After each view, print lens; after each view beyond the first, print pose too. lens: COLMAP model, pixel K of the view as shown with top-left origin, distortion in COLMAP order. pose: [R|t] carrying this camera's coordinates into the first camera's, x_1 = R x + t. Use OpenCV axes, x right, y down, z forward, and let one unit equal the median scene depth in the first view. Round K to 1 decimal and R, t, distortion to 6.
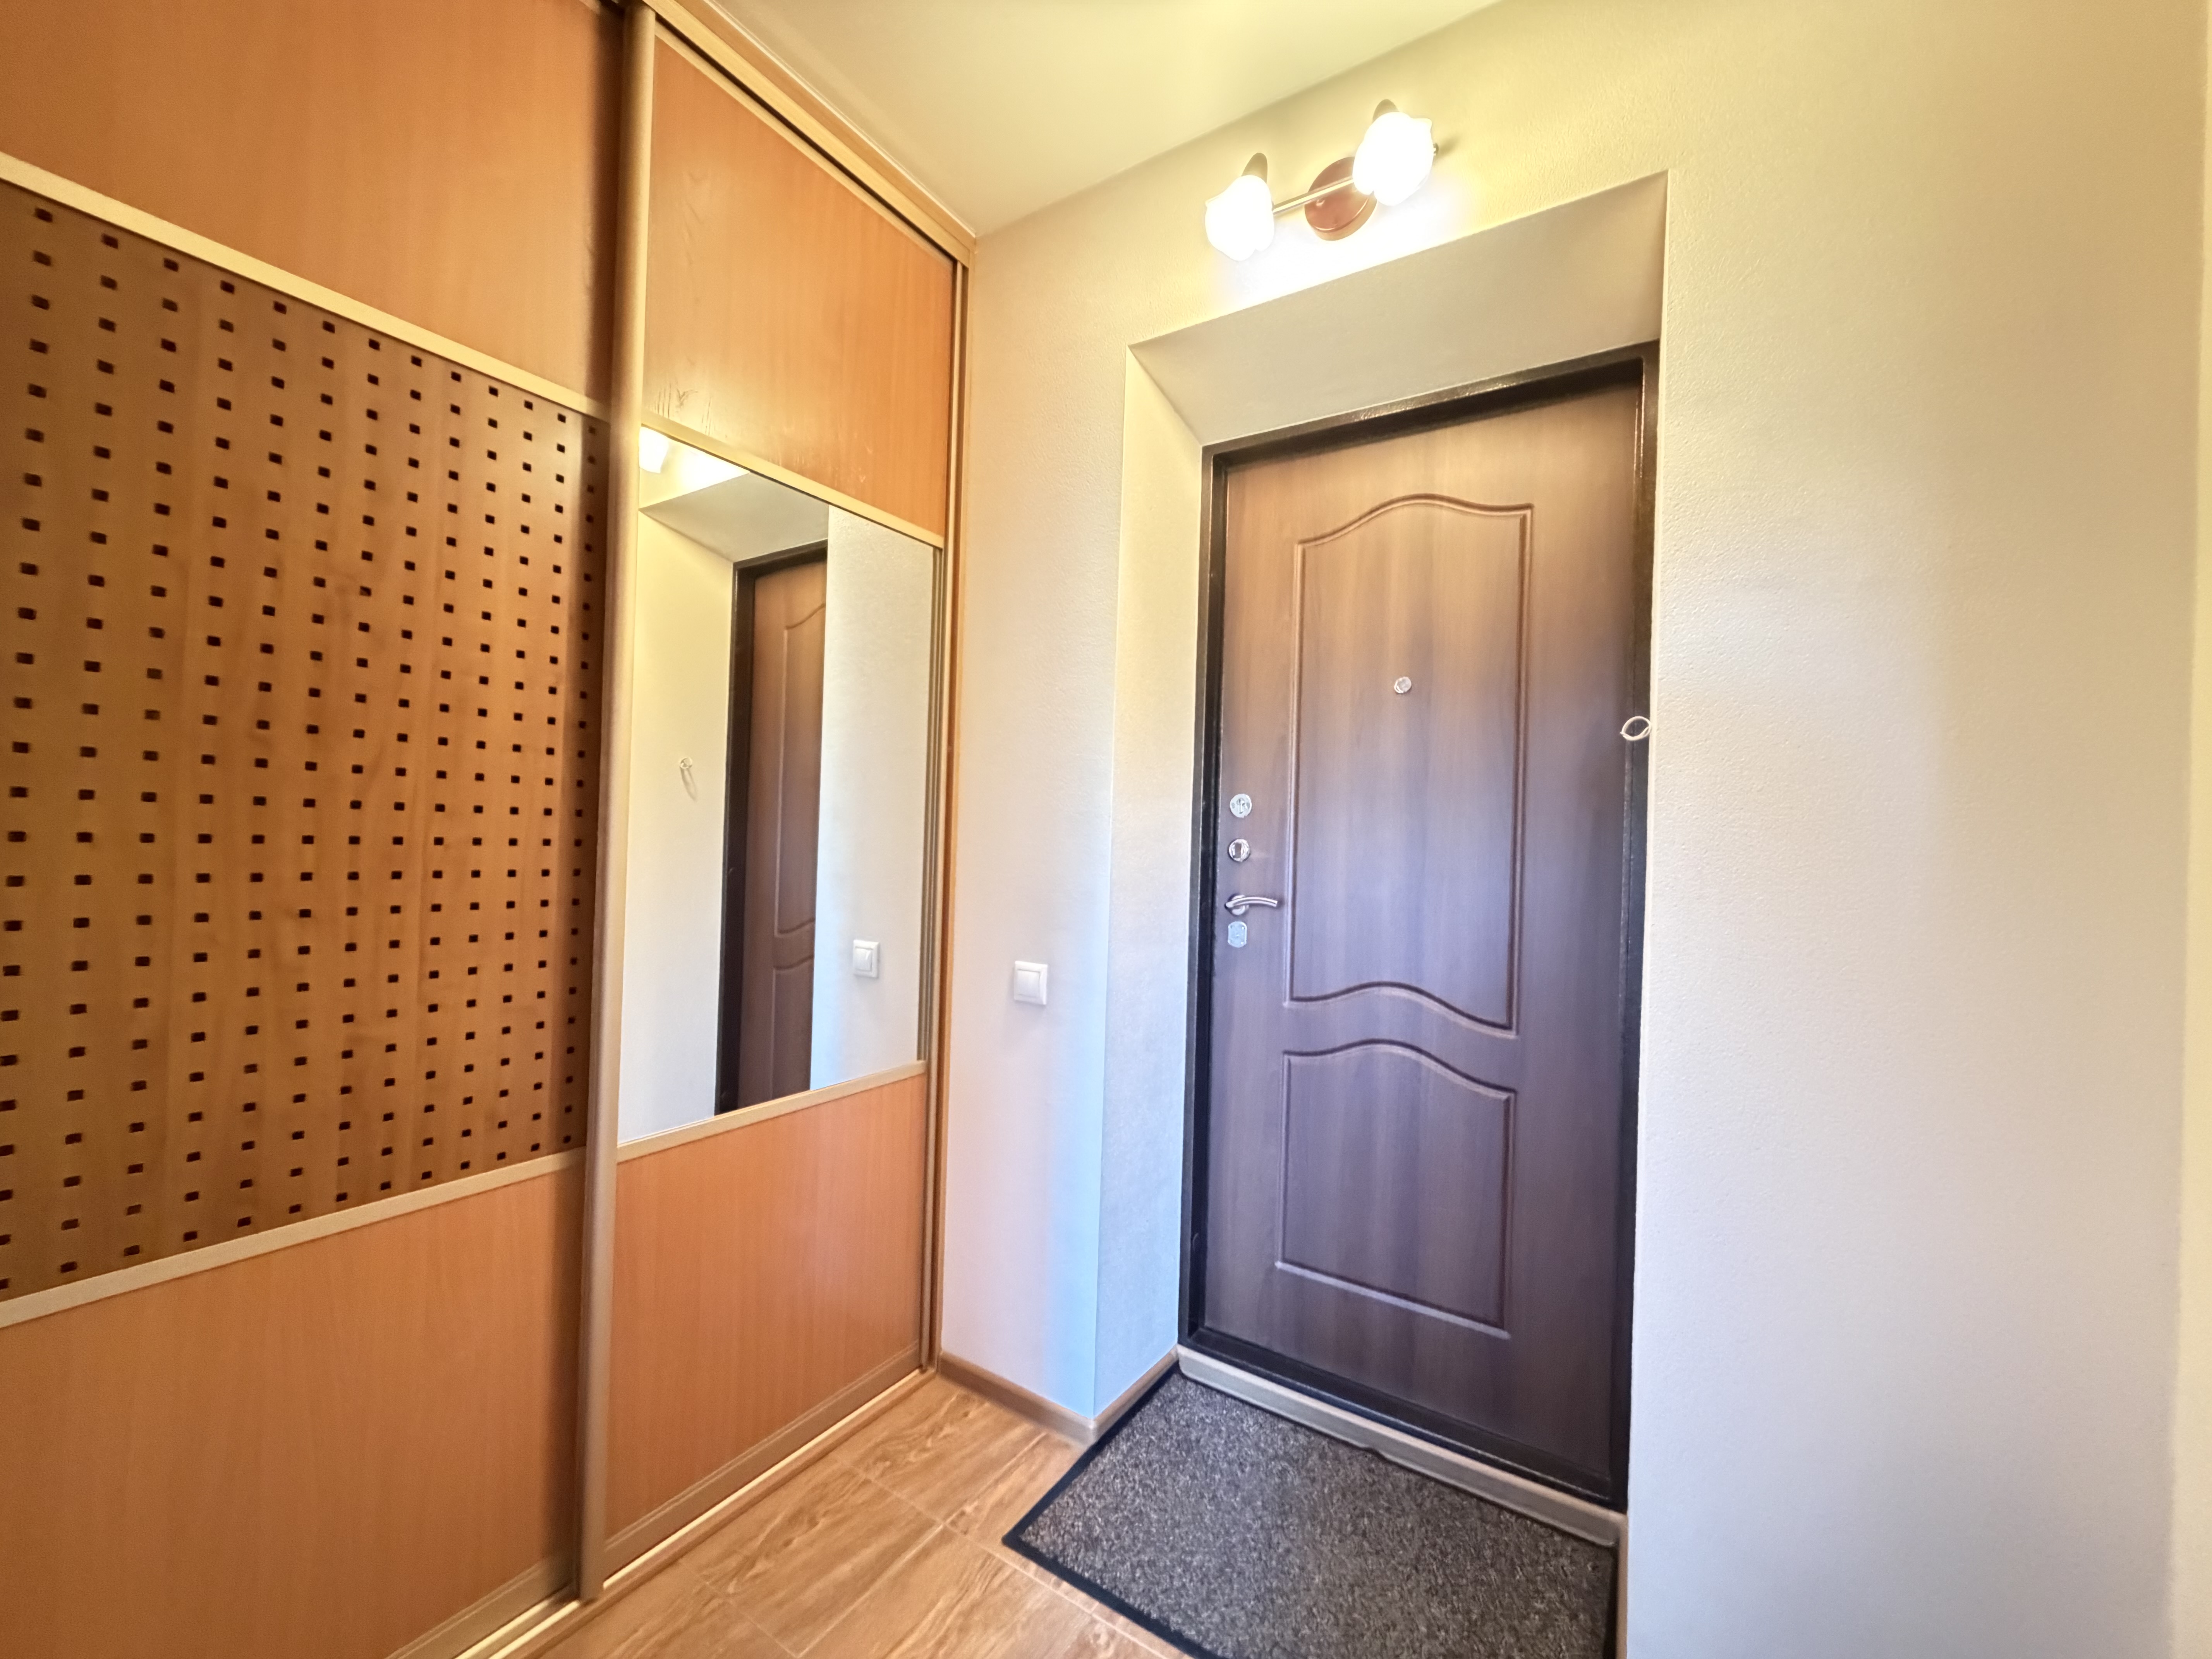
lens RADIAL K [[878.5, 0, 1113.3], [0, 878.5, 819.8], [0, 0, 1]] dist [-0.000506, -0.000018]
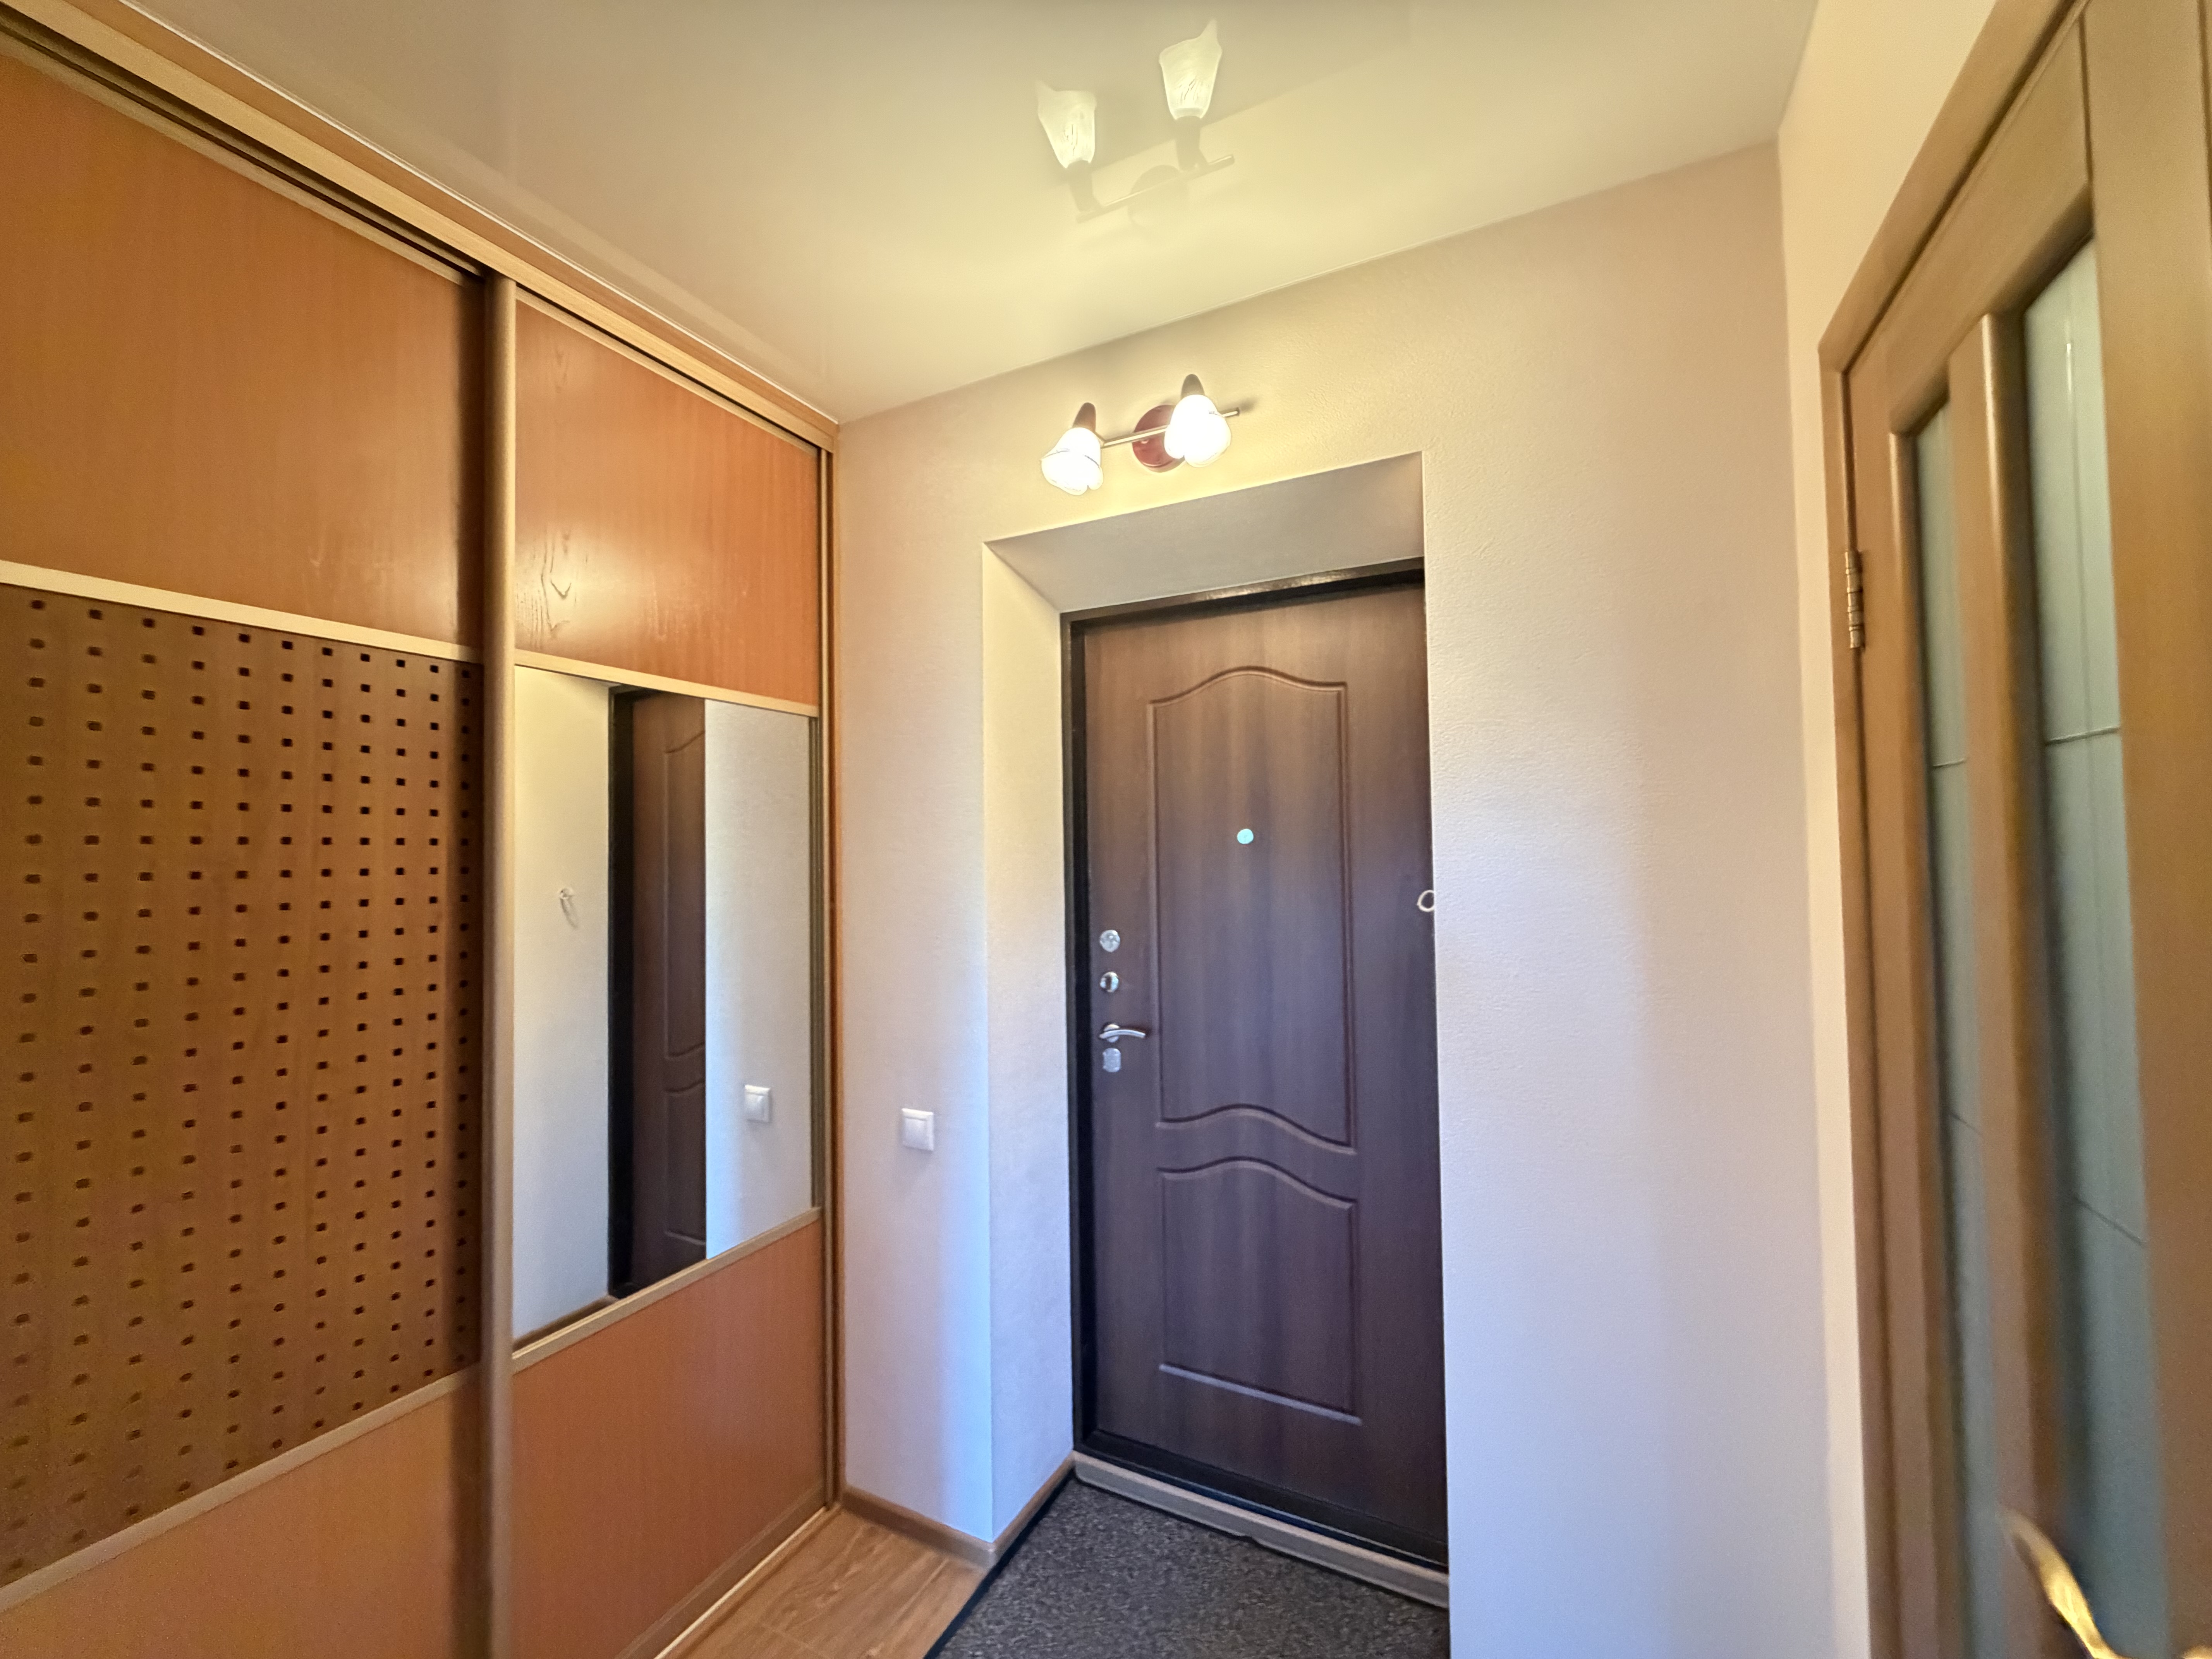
lens RADIAL K [[878.5, 0, 1112.4], [0, 878.5, 820.8], [0, 0, 1]] dist [-0.000506, -0.000018]
pose [[0.993424, -0.042700, 0.106236, 0.046973], [0.044911, 0.998820, -0.018508, -0.171851], [-0.105320, 0.023157, 0.994169, -0.100344]]
